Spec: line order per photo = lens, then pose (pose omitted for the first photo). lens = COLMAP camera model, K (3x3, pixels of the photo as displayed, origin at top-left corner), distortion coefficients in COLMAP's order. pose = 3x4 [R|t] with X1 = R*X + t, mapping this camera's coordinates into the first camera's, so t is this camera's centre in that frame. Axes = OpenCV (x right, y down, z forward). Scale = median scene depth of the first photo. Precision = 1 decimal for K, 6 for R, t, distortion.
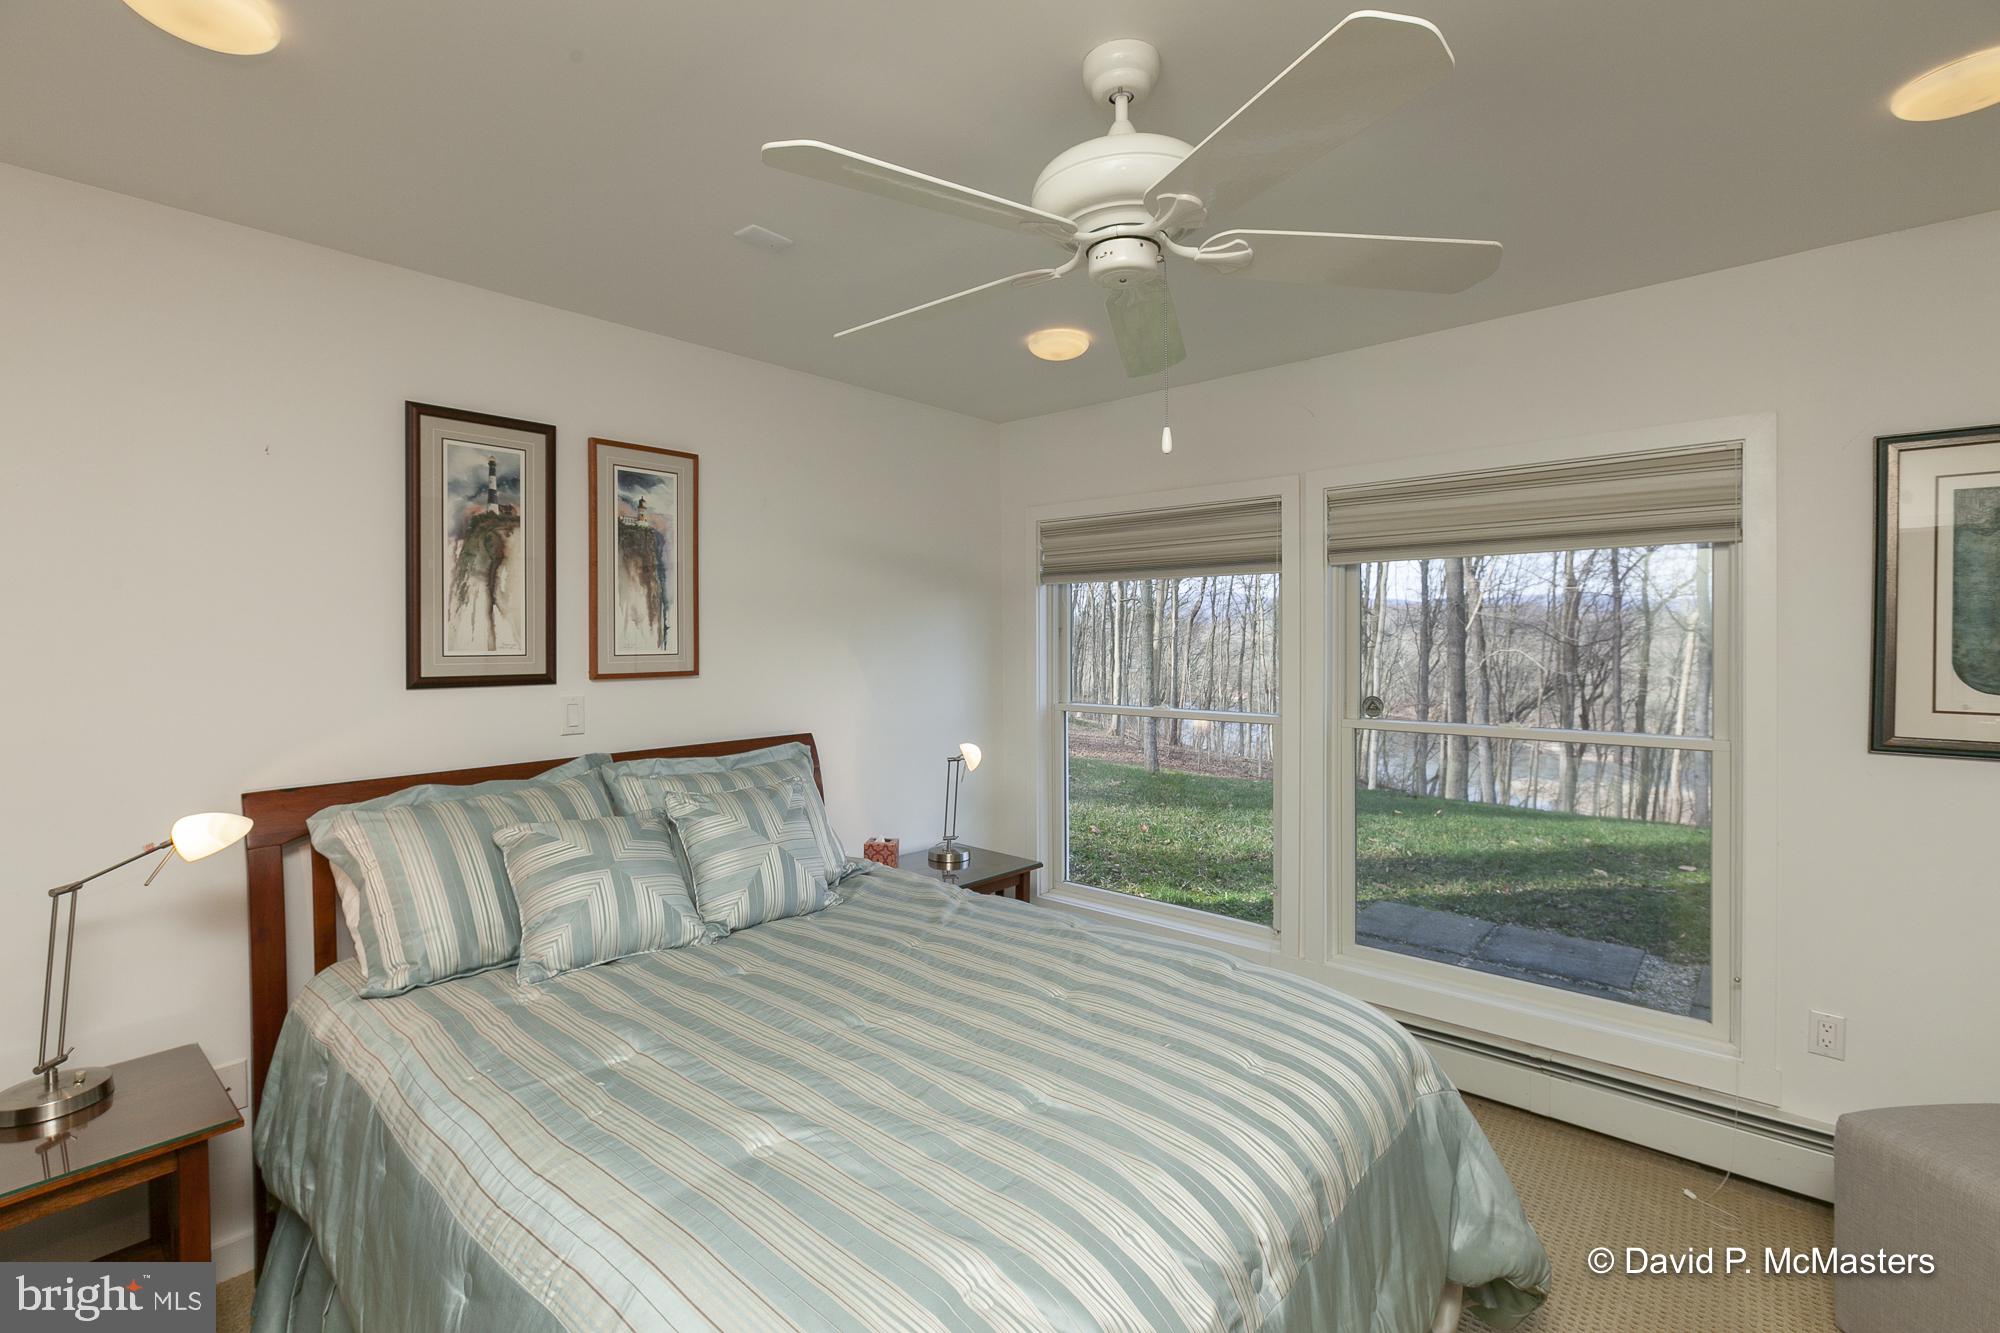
lens RADIAL K [[897.3, 0, 1000.1], [0, 897.3, 653.2], [0, 0, 1]] dist [0.004604, 0.000186]
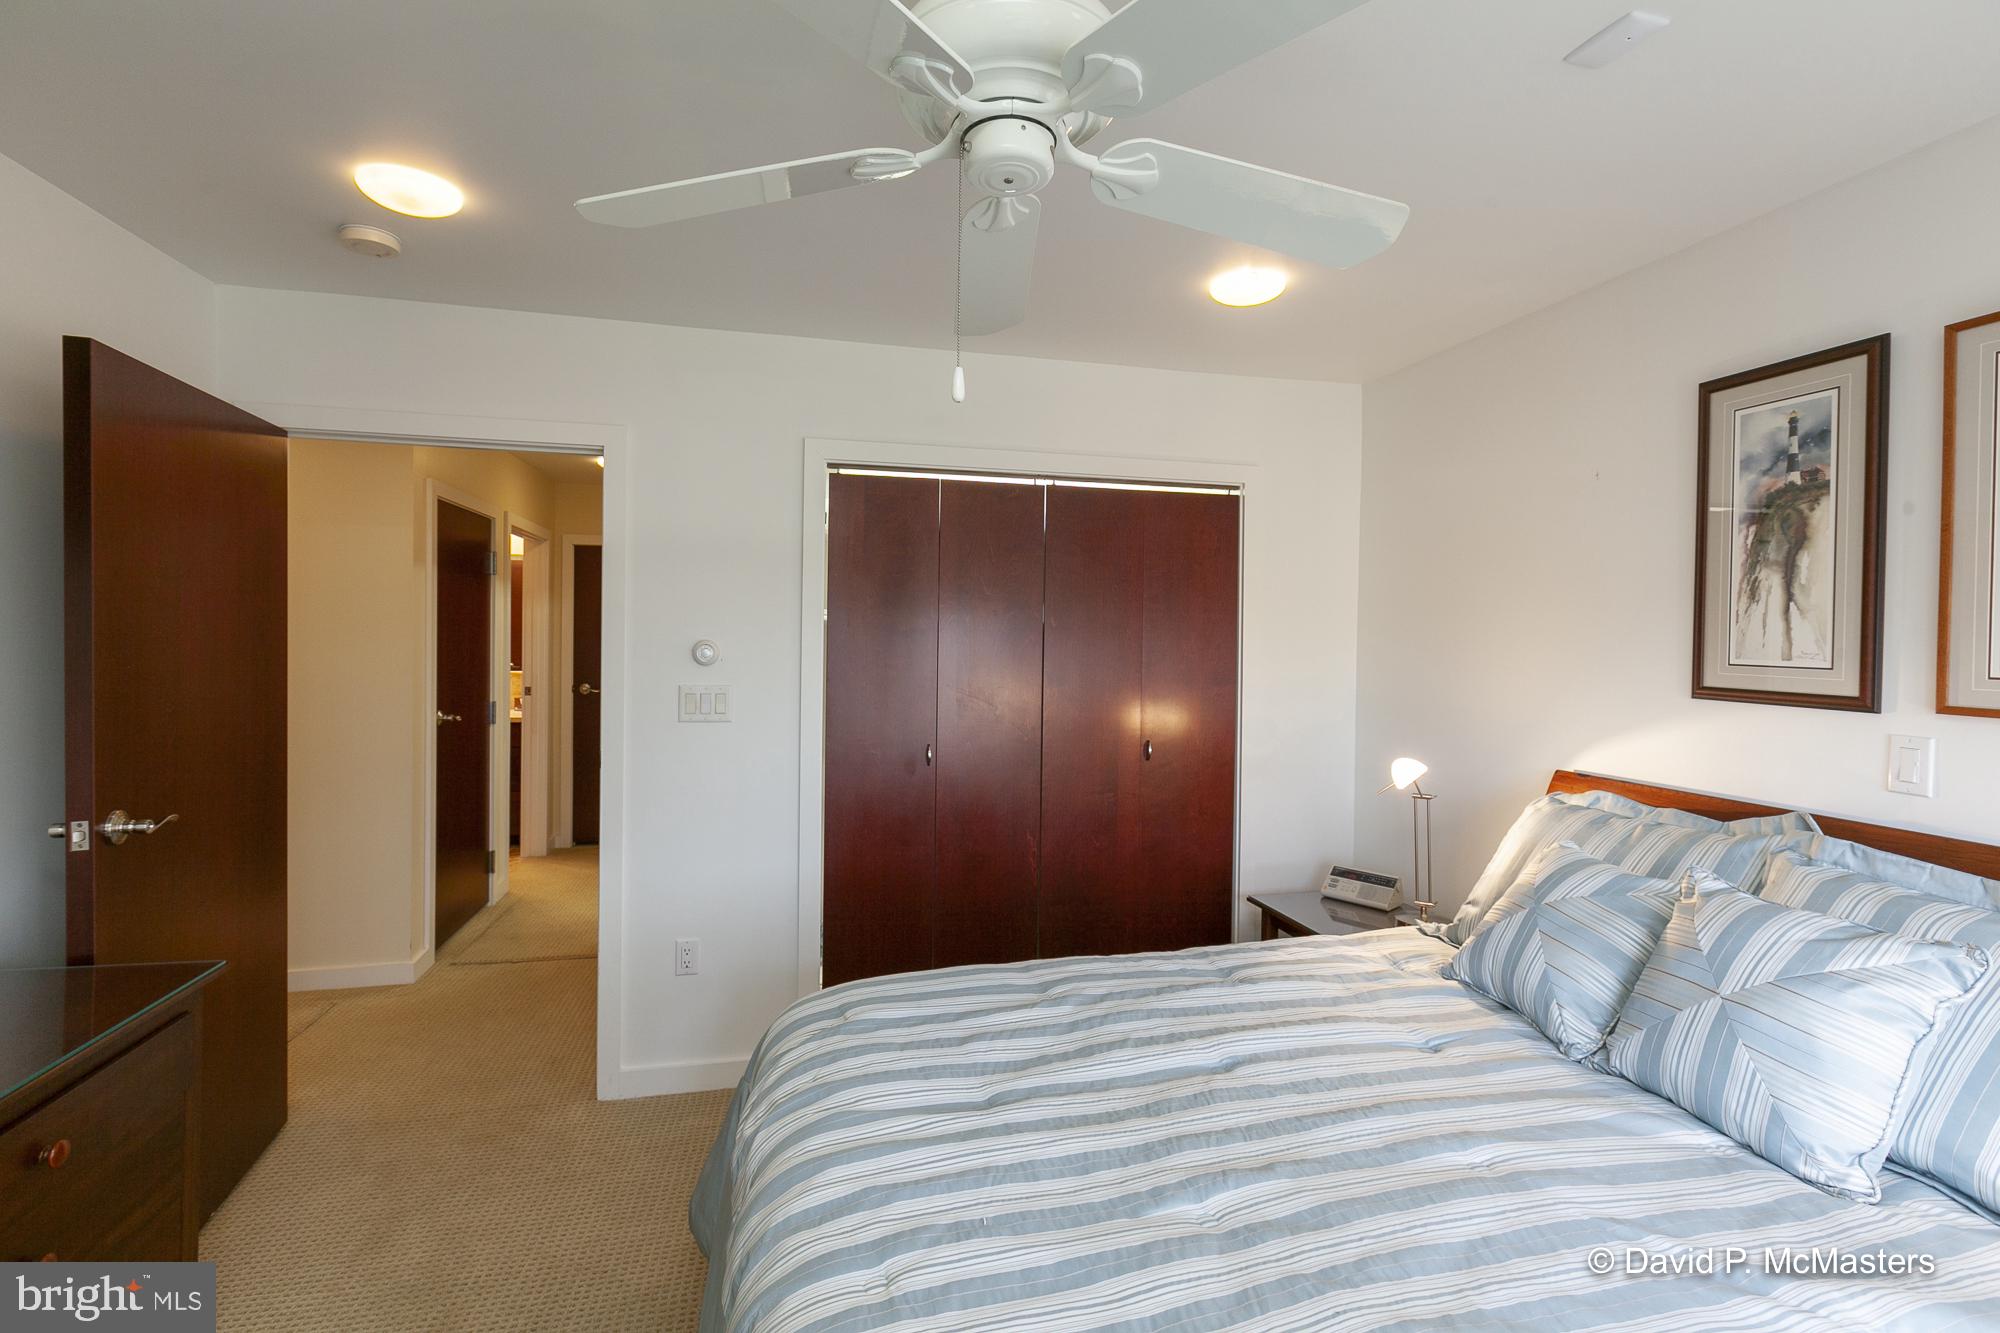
lens RADIAL K [[897.3, 0, 1002.4], [0, 897.3, 649.1], [0, 0, 1]] dist [0.004604, 0.000186]
pose [[-0.570539, 0.021949, -0.820977, 0.473304], [-0.014469, 0.999219, 0.036769, -0.032023], [0.821143, 0.032856, -0.569776, 0.892636]]
